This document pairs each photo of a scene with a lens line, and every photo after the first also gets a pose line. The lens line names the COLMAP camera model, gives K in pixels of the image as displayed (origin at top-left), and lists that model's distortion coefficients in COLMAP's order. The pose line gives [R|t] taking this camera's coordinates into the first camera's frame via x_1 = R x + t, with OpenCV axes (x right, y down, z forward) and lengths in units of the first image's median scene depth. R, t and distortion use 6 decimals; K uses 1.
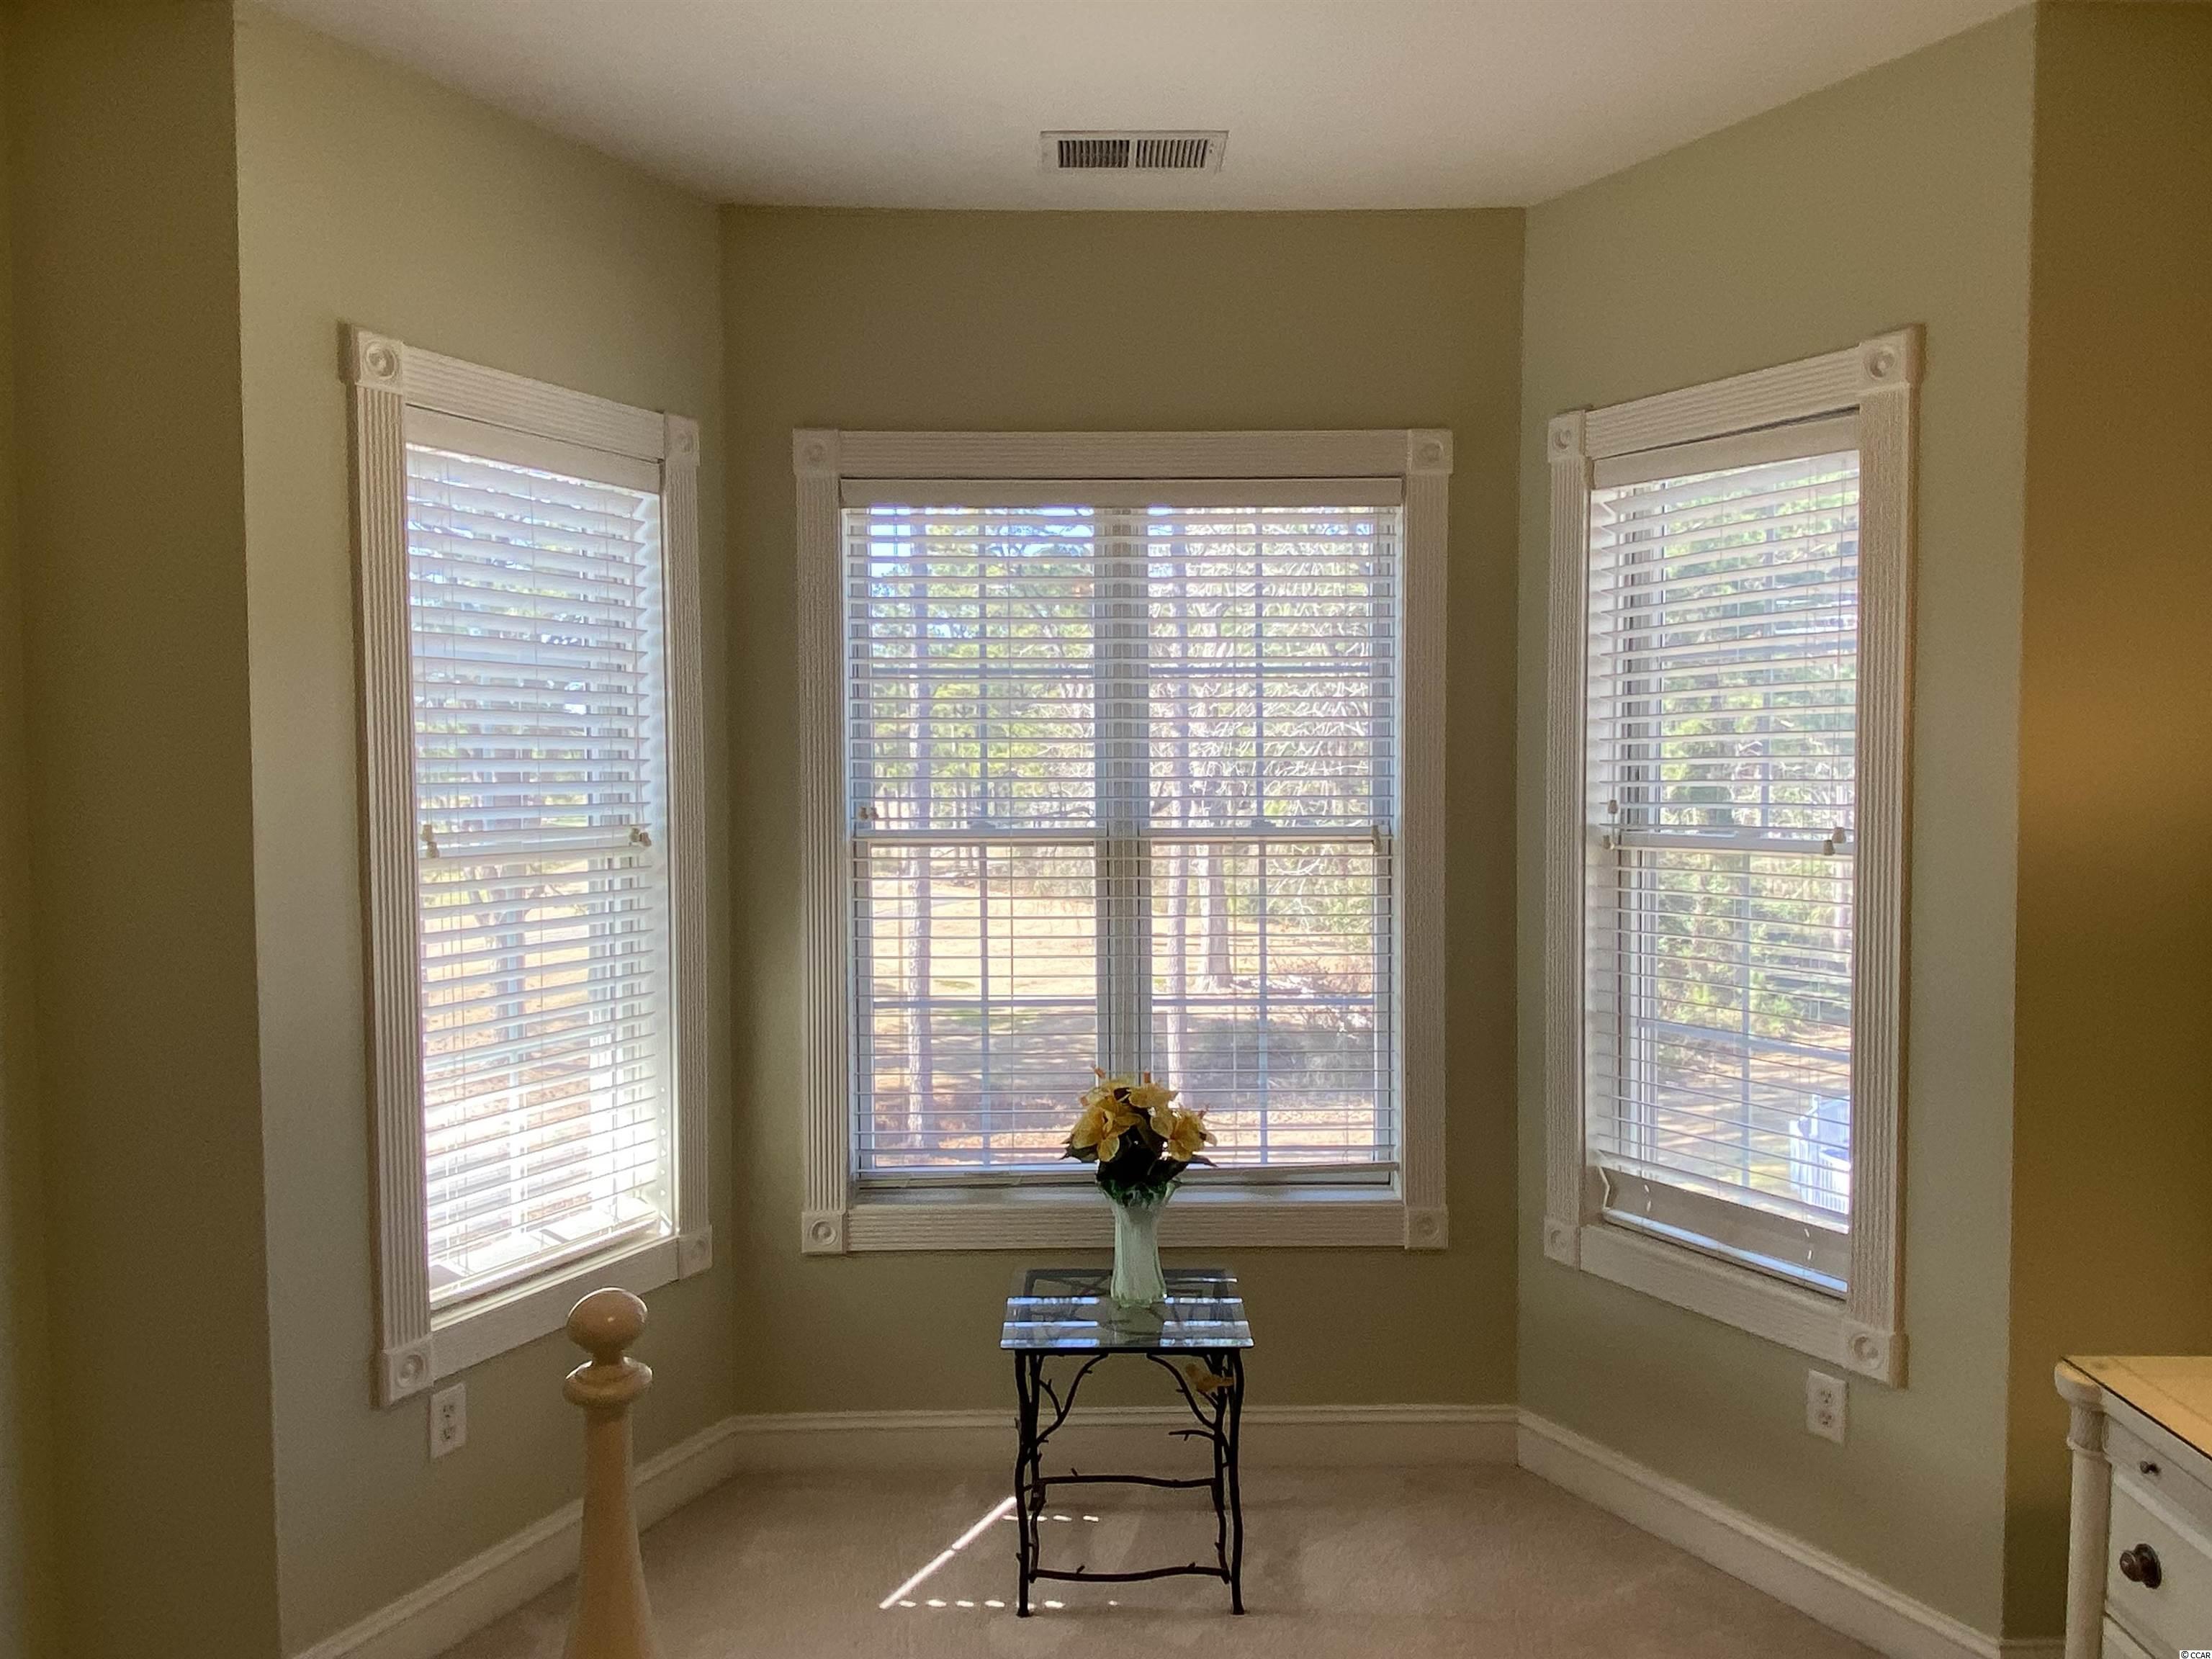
lens RADIAL K [[1517.2, 0, 1114.6], [0, 1517.2, 839.5], [0, 0, 1]] dist [0.058605, -0.071534]
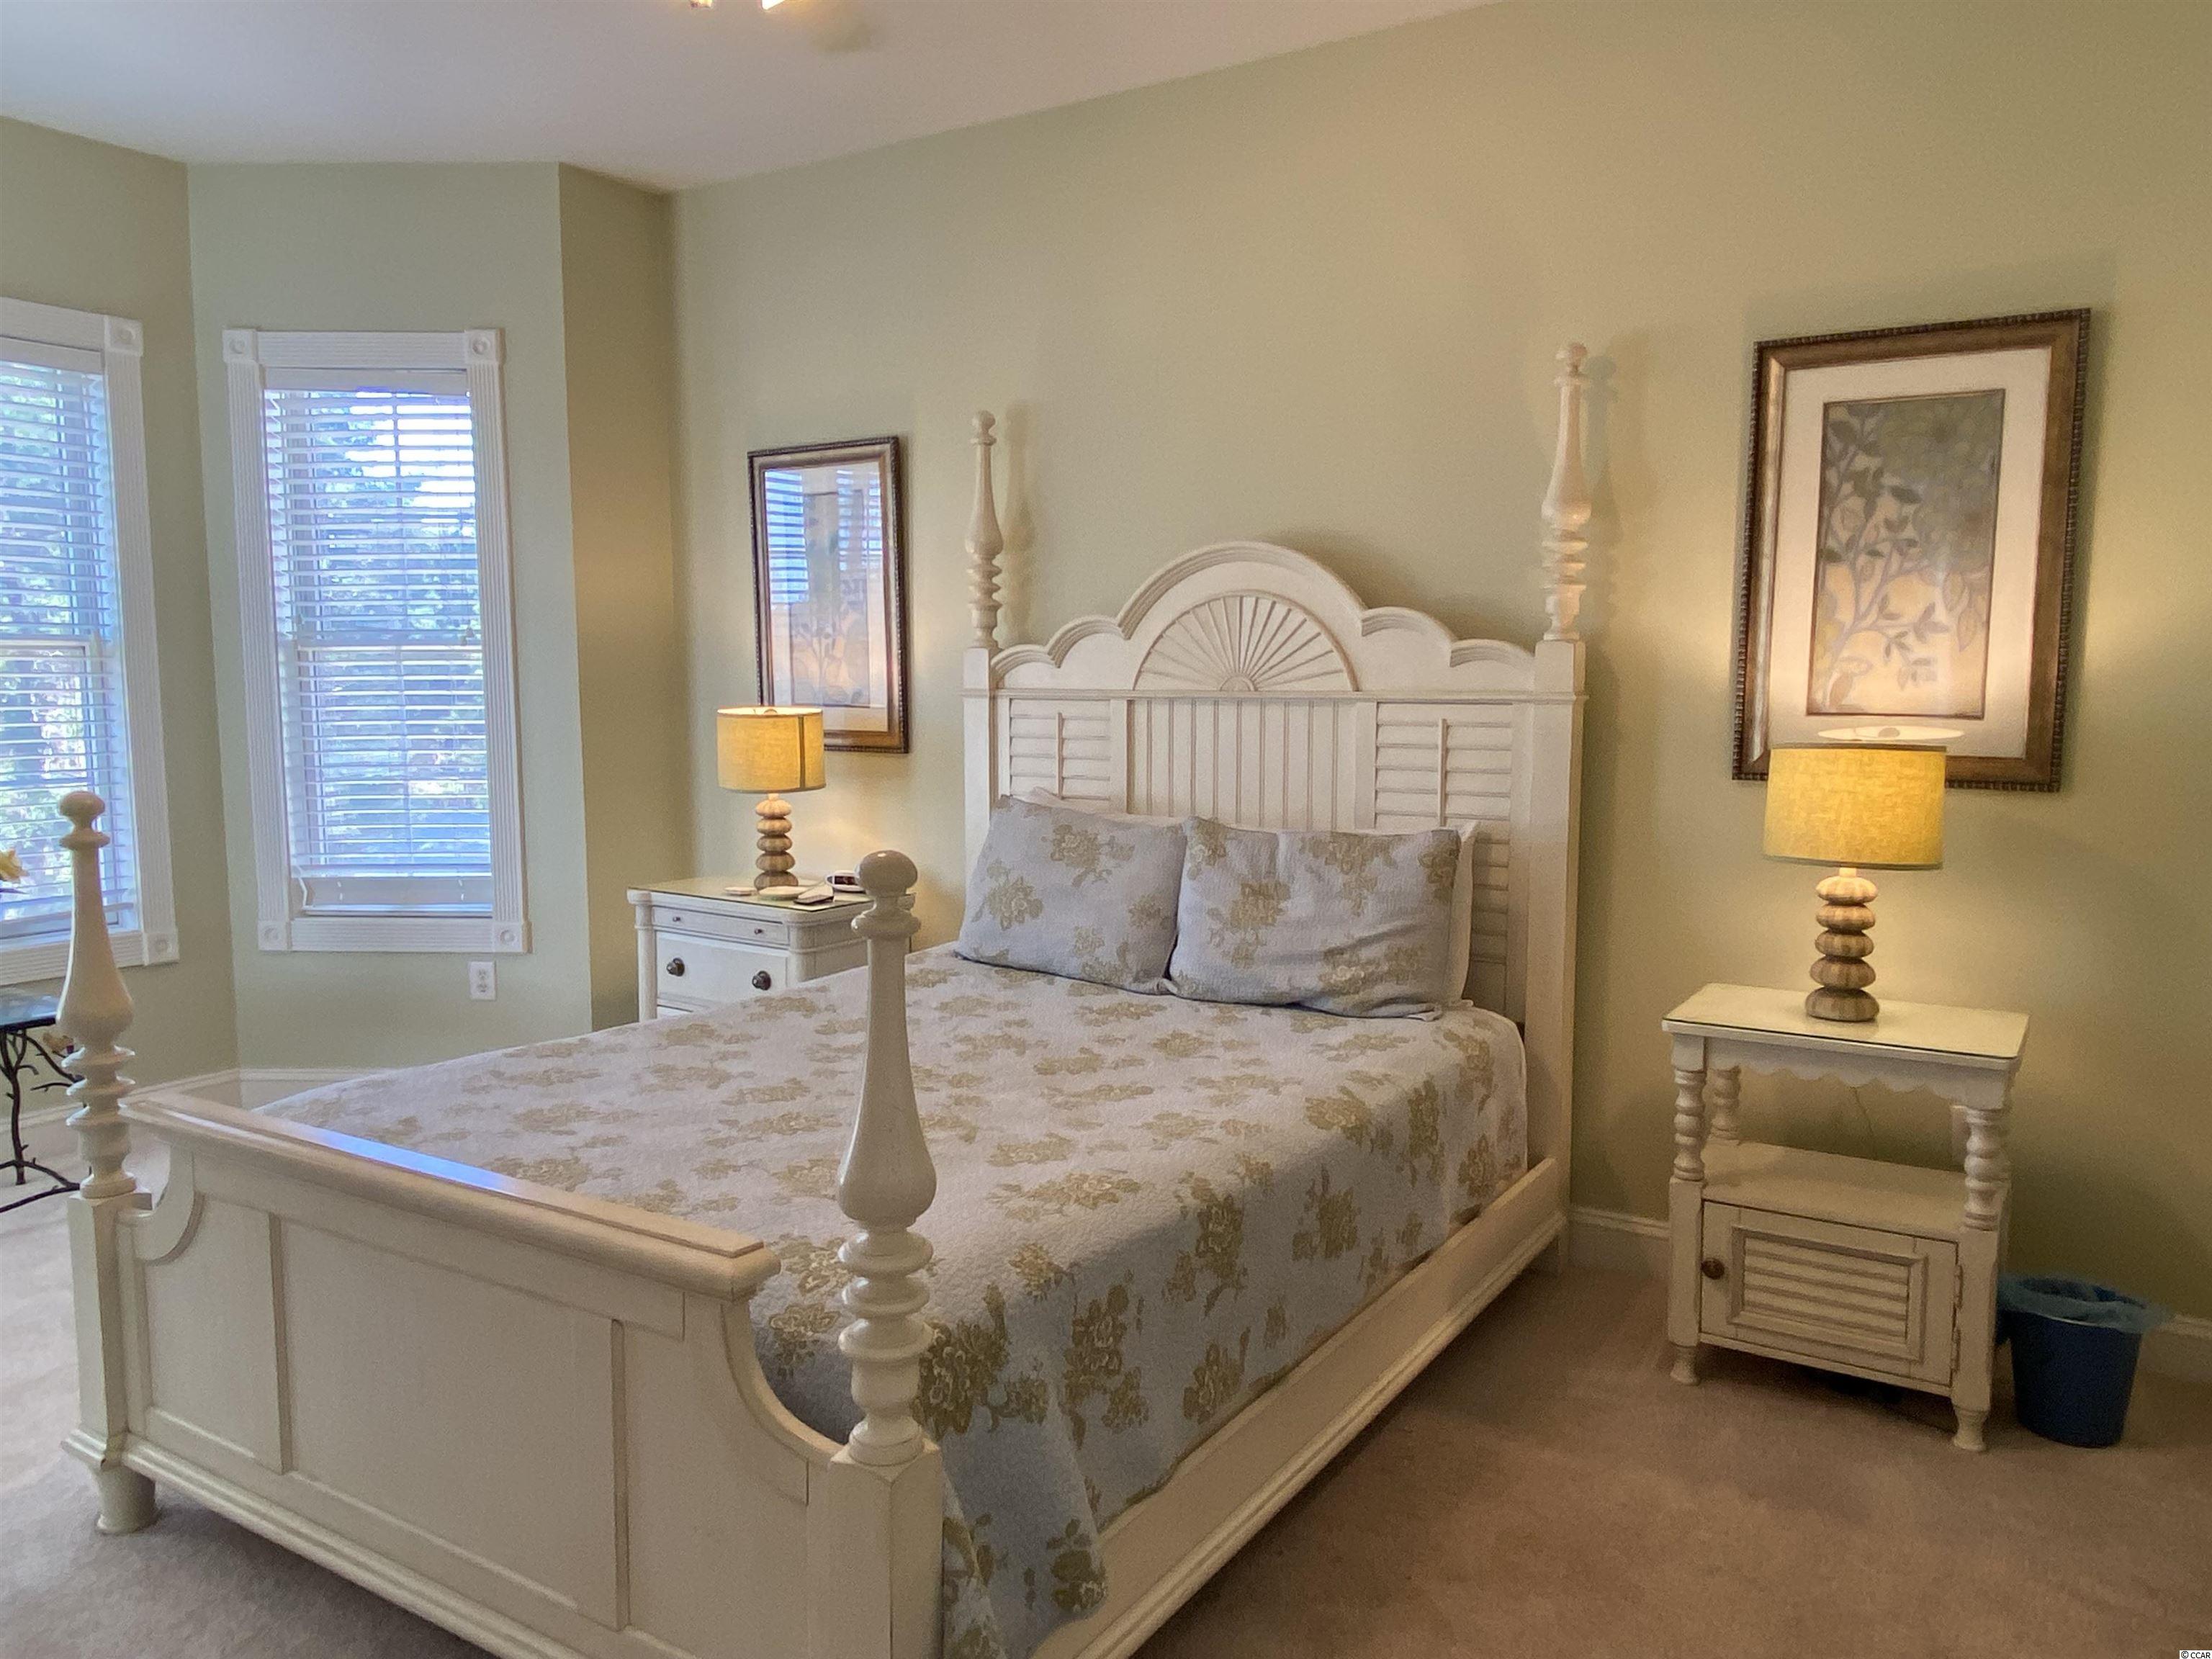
lens RADIAL K [[1534.8, 0, 1113.8], [0, 1534.8, 810.2], [0, 0, 1]] dist [0.064343, -0.074611]
pose [[0.538596, -0.073639, 0.839340, -0.484515], [0.041202, 0.997284, 0.061057, 0.098655], [-0.841556, 0.001697, 0.540167, -0.410608]]
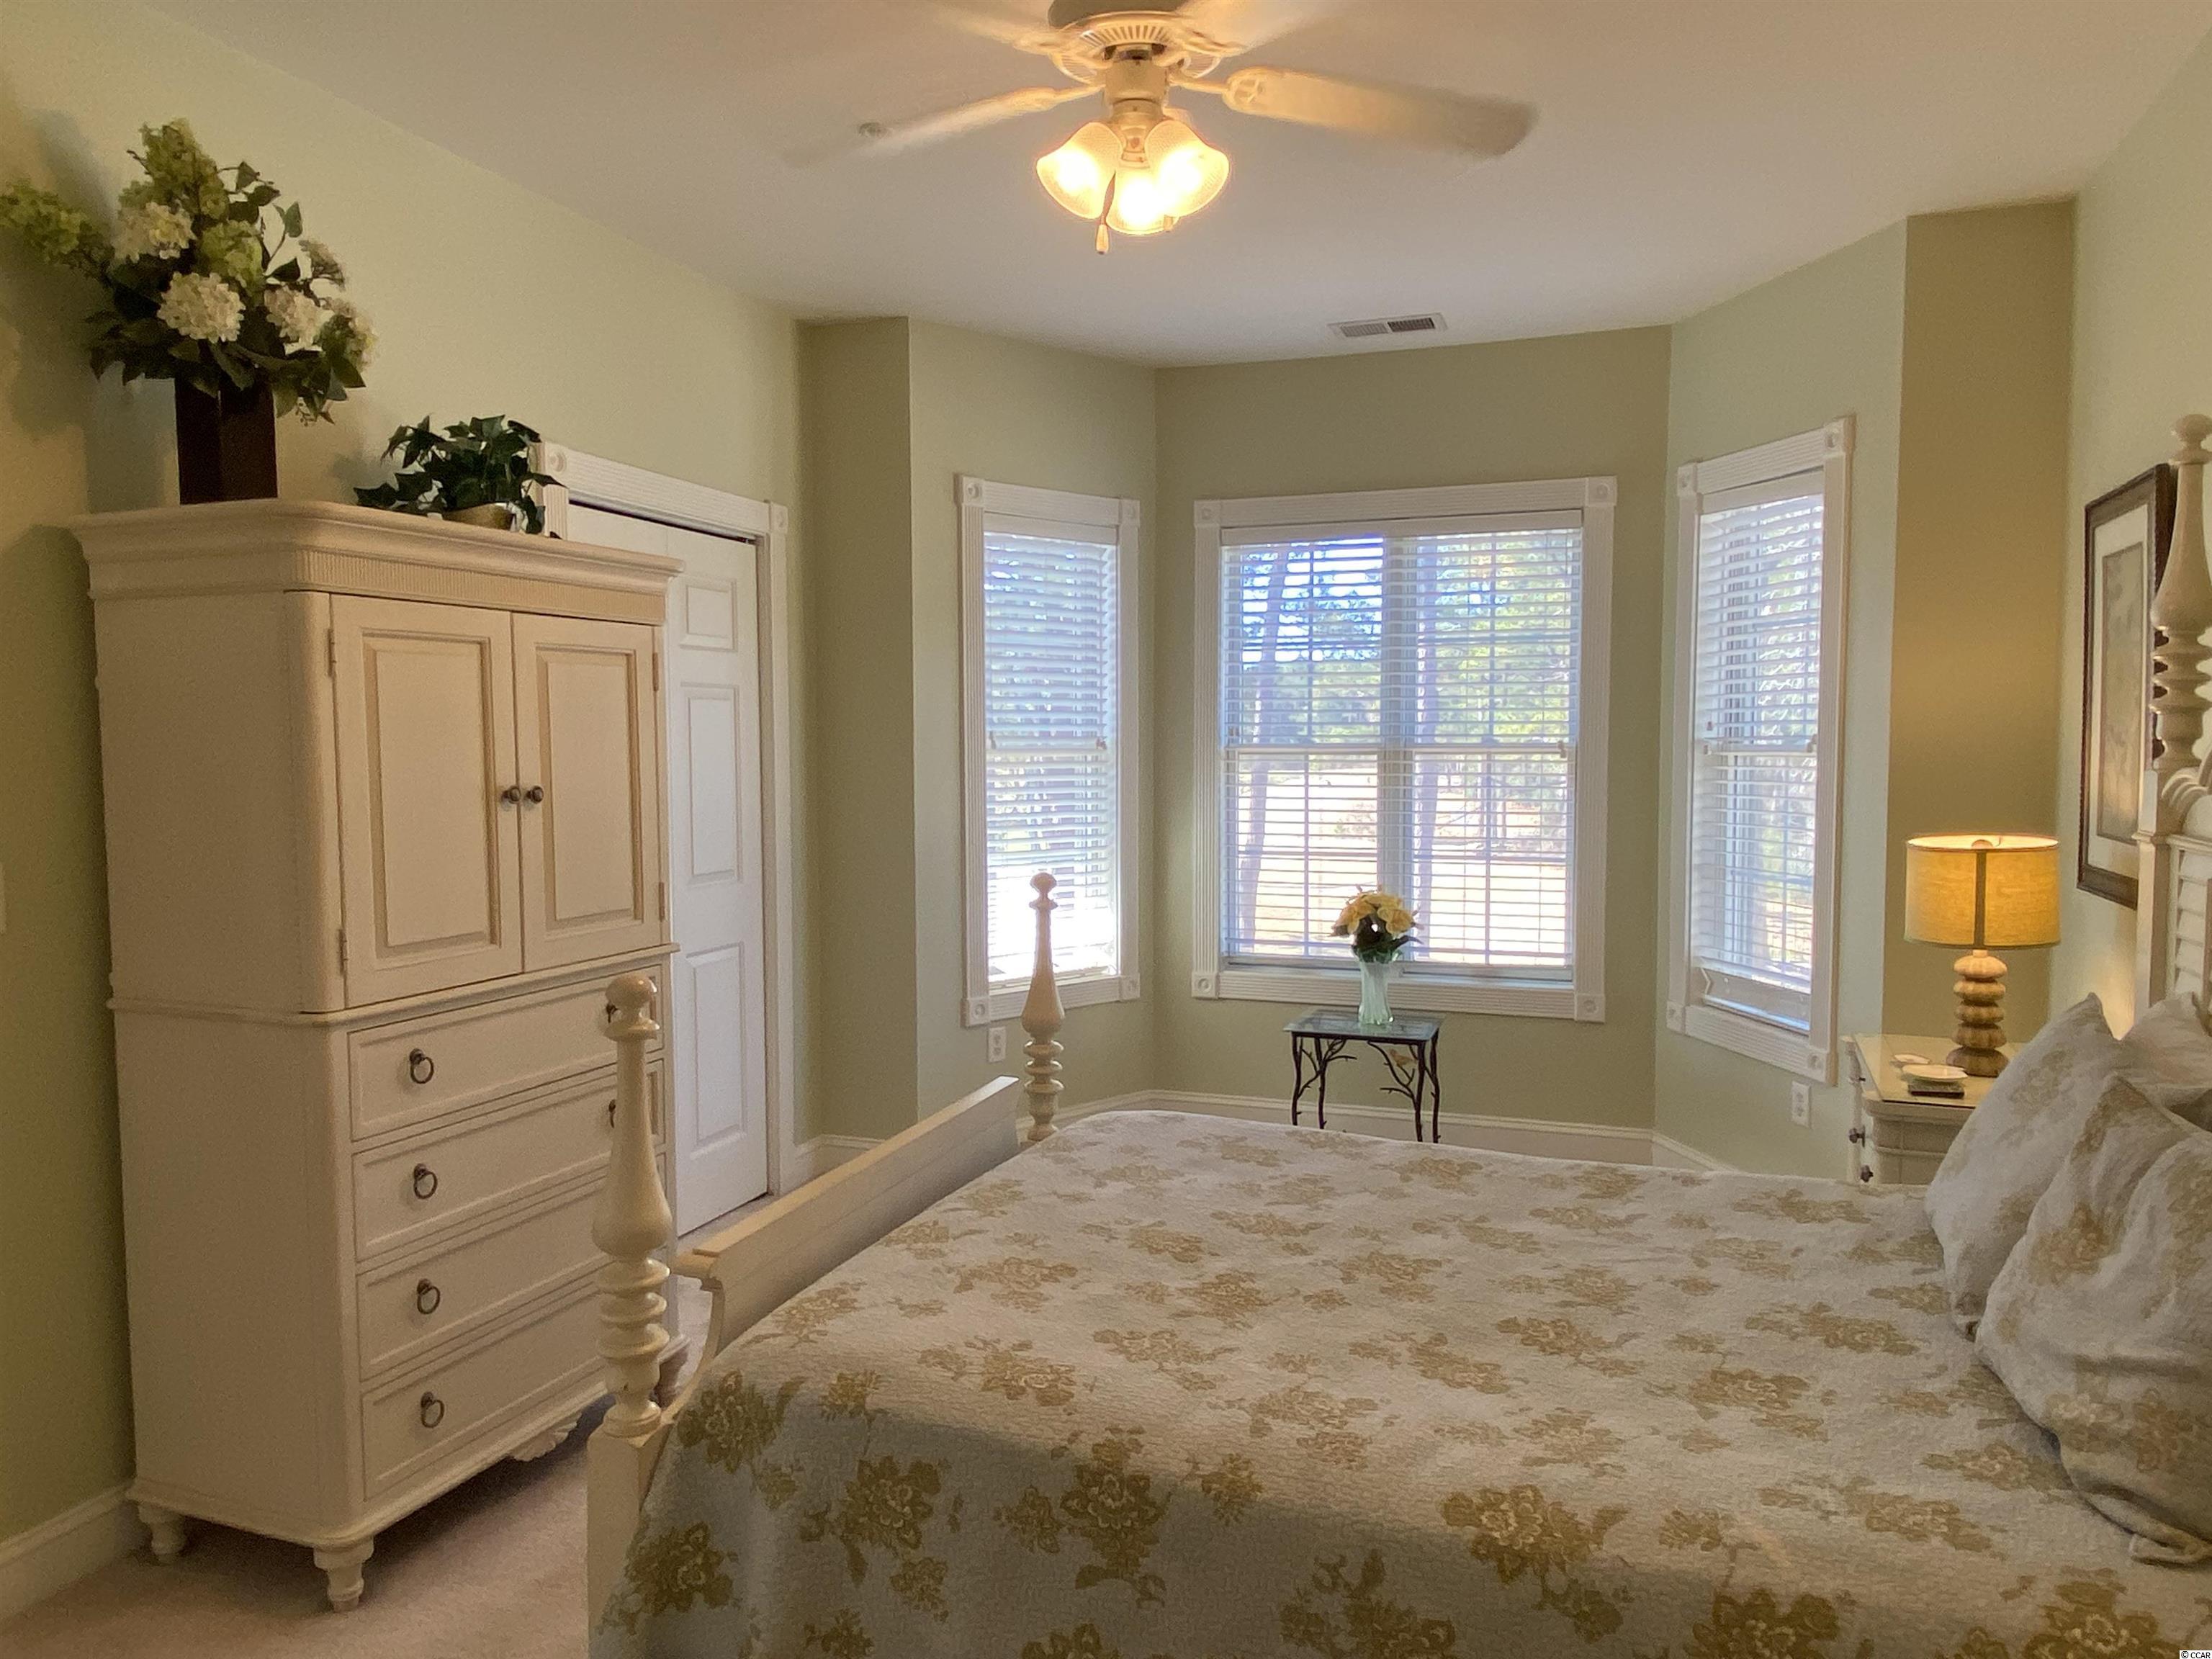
lens RADIAL K [[1517.2, 0, 1114.6], [0, 1517.2, 839.5], [0, 0, 1]] dist [0.058605, -0.071534]
pose [[0.941330, 0.024175, -0.336621, 0.283134], [-0.017043, 0.999564, 0.024126, 0.064200], [0.337057, -0.016973, 0.941331, -0.616134]]
